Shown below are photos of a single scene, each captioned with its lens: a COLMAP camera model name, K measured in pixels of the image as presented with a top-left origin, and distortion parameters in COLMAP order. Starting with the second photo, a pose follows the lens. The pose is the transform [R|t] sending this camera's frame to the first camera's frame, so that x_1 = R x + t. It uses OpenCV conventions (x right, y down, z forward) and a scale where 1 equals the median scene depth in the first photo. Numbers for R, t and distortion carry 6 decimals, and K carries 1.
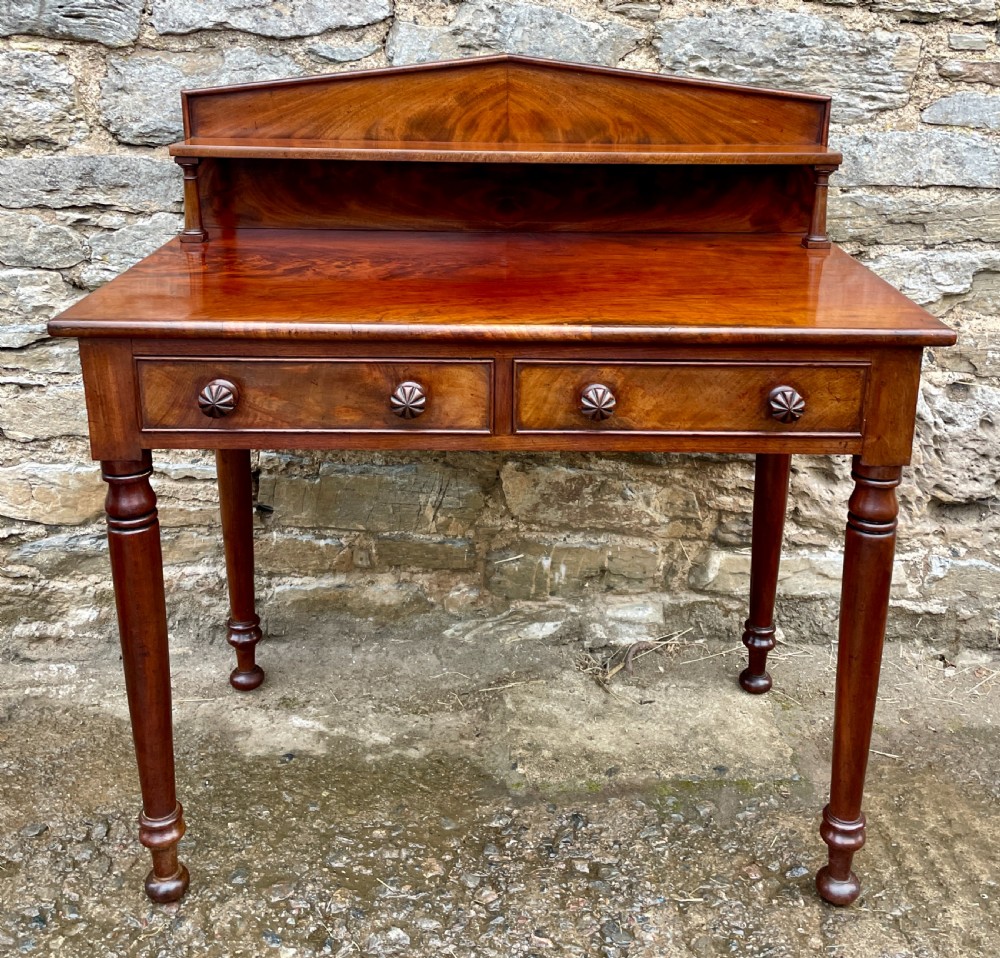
lens RADIAL K [[1122.8, 0, 522.3], [0, 1122.8, 346.3], [0, 0, 1]] dist [0.039466, 0.000000]
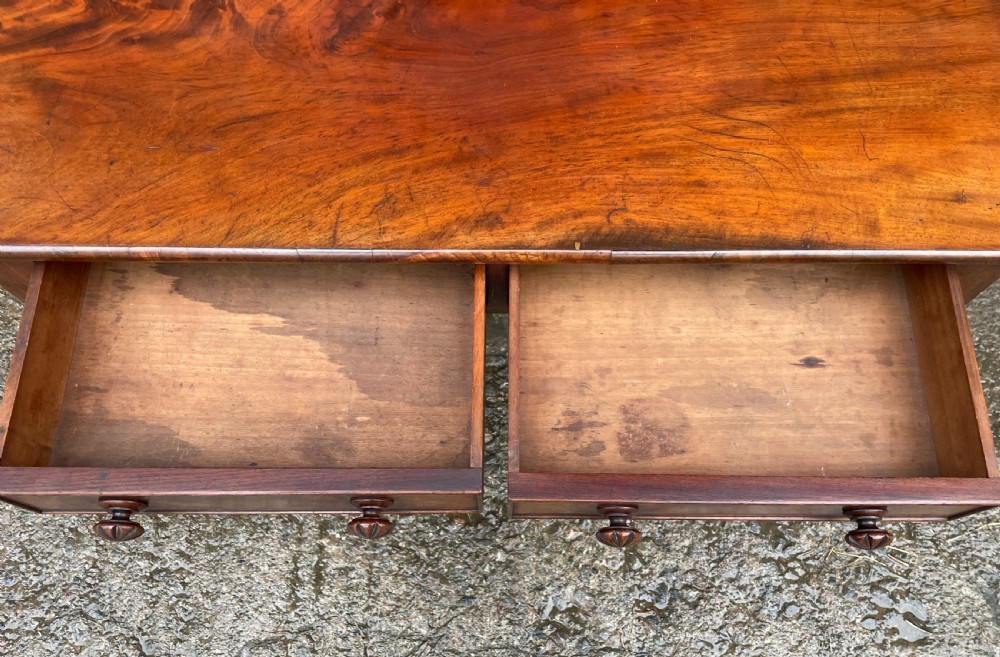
lens RADIAL K [[806.5, 0, 509.0], [0, 806.5, 354.0], [0, 0, 1]] dist [0.078250, -0.109161]
pose [[0.998901, 0.045466, -0.011363, 0.003757], [-0.018239, 0.600511, 0.799408, -0.291982], [0.043169, -0.798323, 0.600680, 0.422095]]
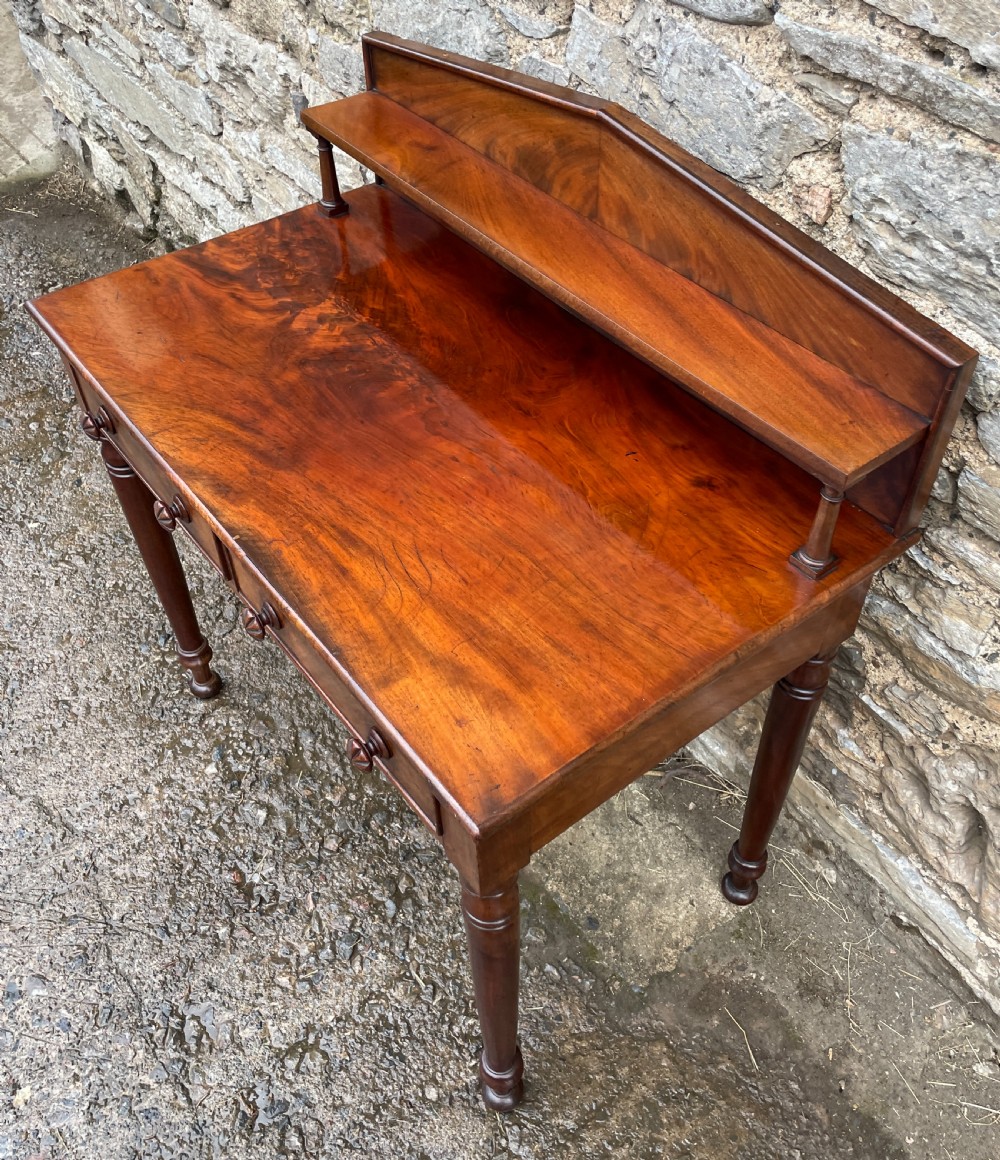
lens RADIAL K [[1066.1, 0, 522.8], [0, 1066.1, 584.0], [0, 0, 1]] dist [0.056583, -0.045124]
pose [[0.576203, 0.591531, -0.563987, 0.486752], [-0.218264, 0.776363, 0.591287, -0.393918], [0.787623, -0.217603, 0.576453, 0.466139]]
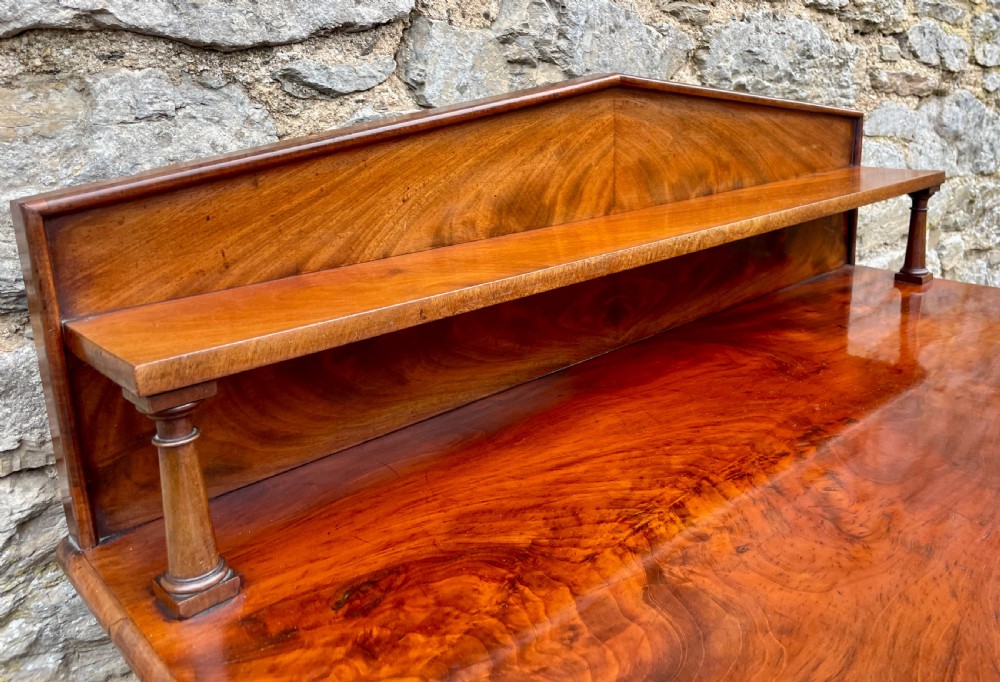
lens RADIAL K [[816.2, 0, 542.0], [0, 816.2, 278.6], [0, 0, 1]] dist [0.064029, -0.089641]
pose [[0.756901, -0.179161, 0.628492, -0.336574], [0.205555, 0.978145, 0.031283, -0.159377], [-0.620361, 0.105512, 0.777187, 0.645712]]
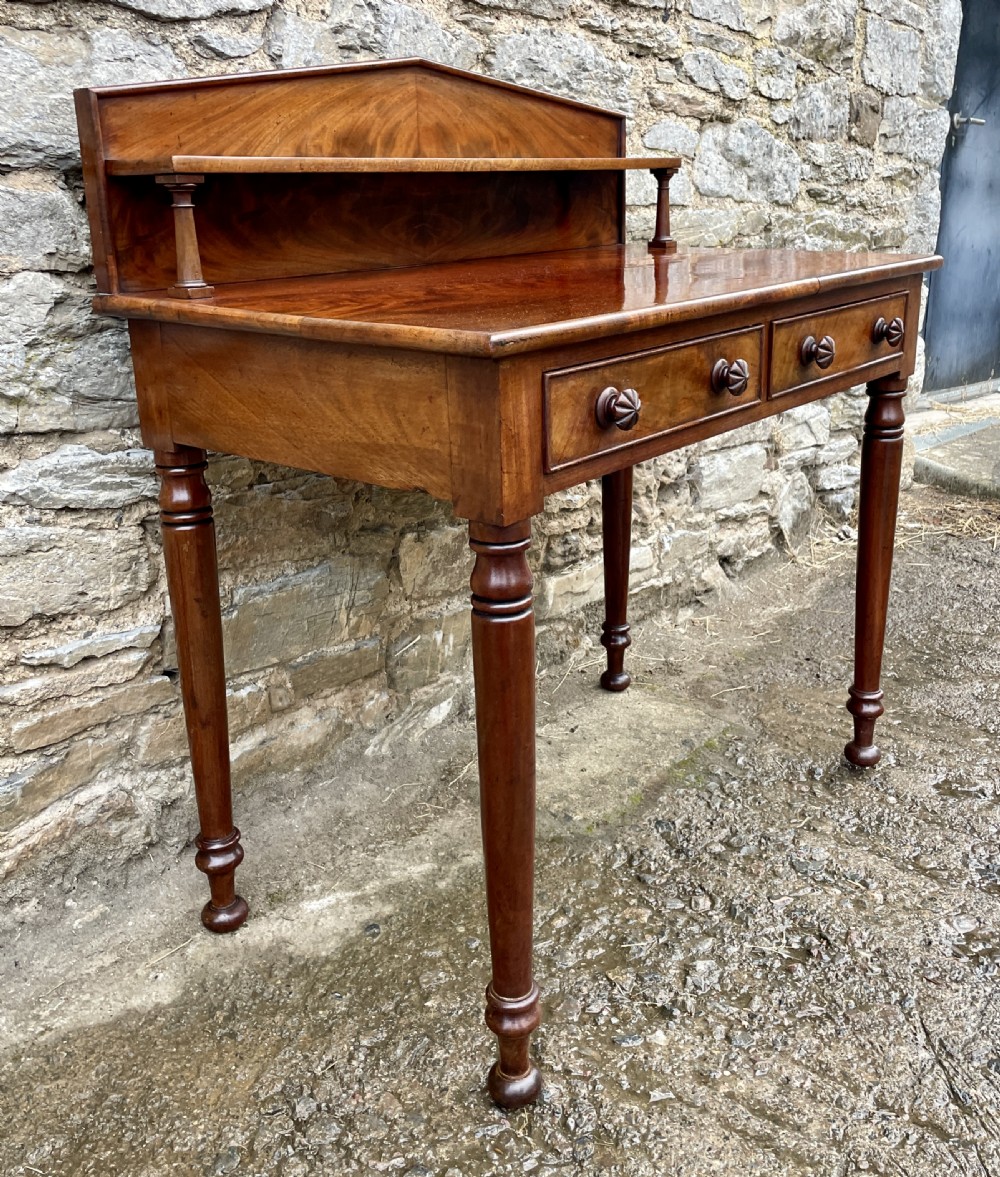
lens RADIAL K [[1163.0, 0, 528.7], [0, 1163.0, 509.5], [0, 0, 1]] dist [0.019429, 0.000000]
pose [[0.659868, -0.220745, 0.718224, -0.659970], [0.219726, 0.970778, 0.096494, 0.017920], [-0.718536, 0.094139, 0.689089, 0.318323]]
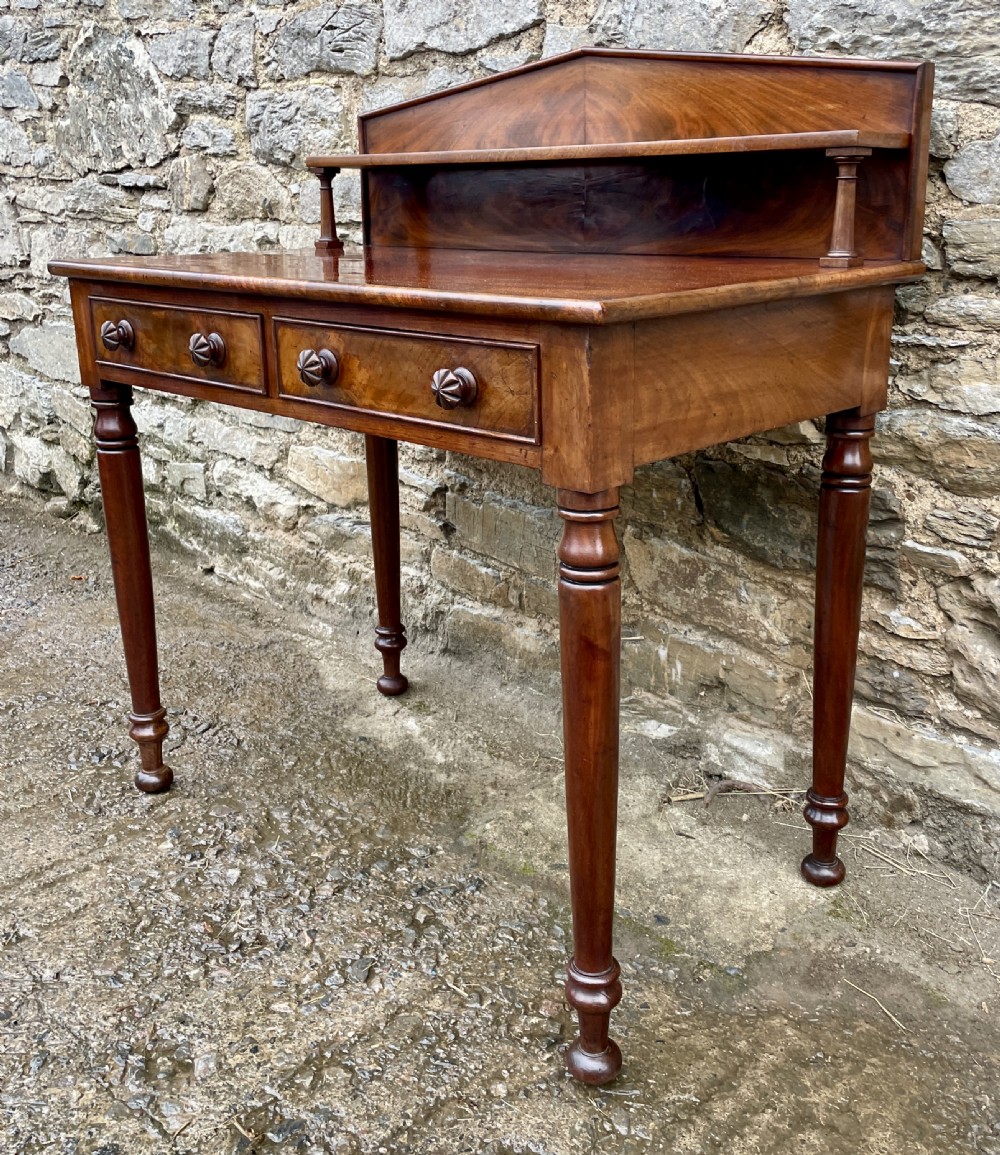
lens RADIAL K [[1168.0, 0, 533.9], [0, 1168.0, 519.9], [0, 0, 1]] dist [0.033483, 0.000000]
pose [[0.689199, 0.185158, -0.700515, 0.636458], [-0.184685, 0.979756, 0.077265, 0.045085], [0.700640, 0.076123, 0.709443, 0.314124]]
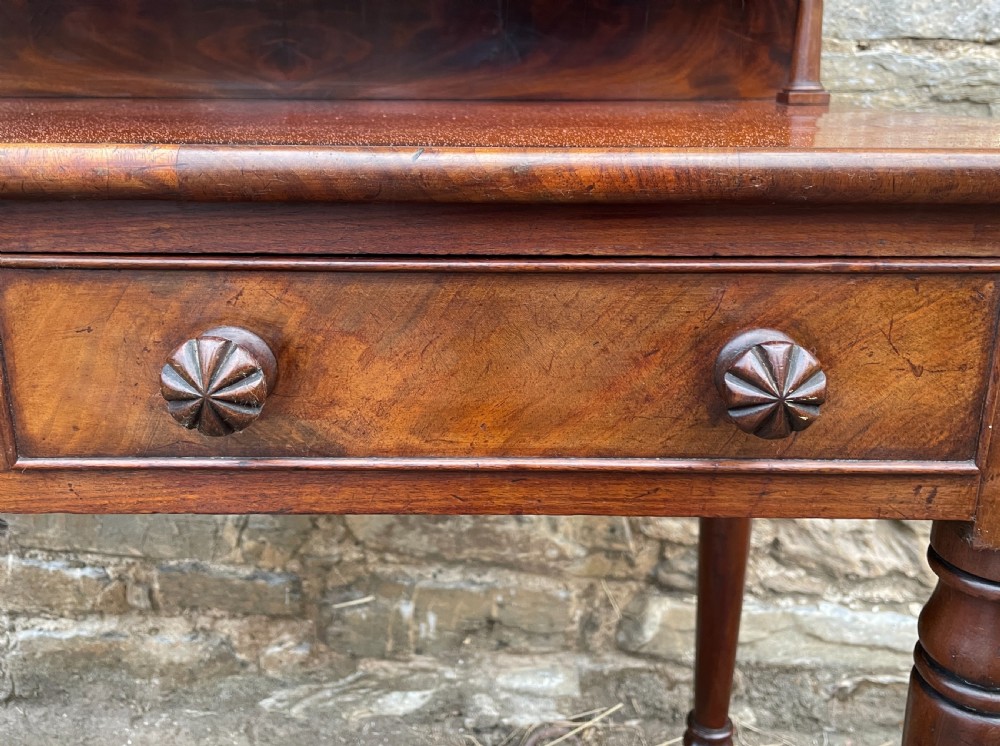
lens RADIAL K [[881.2, 0, 511.1], [0, 881.2, 328.8], [0, 0, 1]] dist [0.037329, -0.054034]
pose [[0.998675, 0.017209, -0.048502, 0.121415], [-0.017554, 0.999823, -0.006701, 0.026658], [0.048378, 0.007544, 0.998801, 0.518388]]
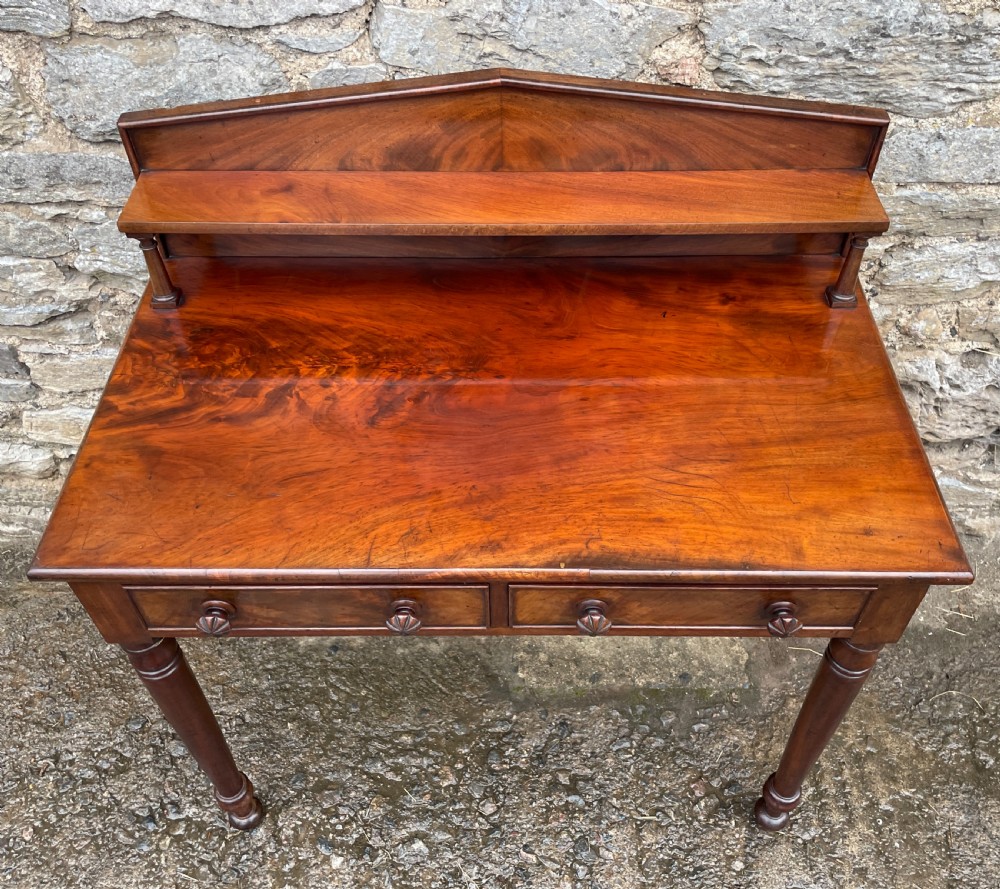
lens RADIAL K [[945.6, 0, 506.8], [0, 945.6, 437.9], [0, 0, 1]] dist [0.031471, 0.000000]
pose [[0.998486, 0.034897, -0.042526, 0.017797], [-0.006929, 0.846654, 0.532098, -0.379052], [0.054573, -0.530998, 0.845614, 0.259264]]
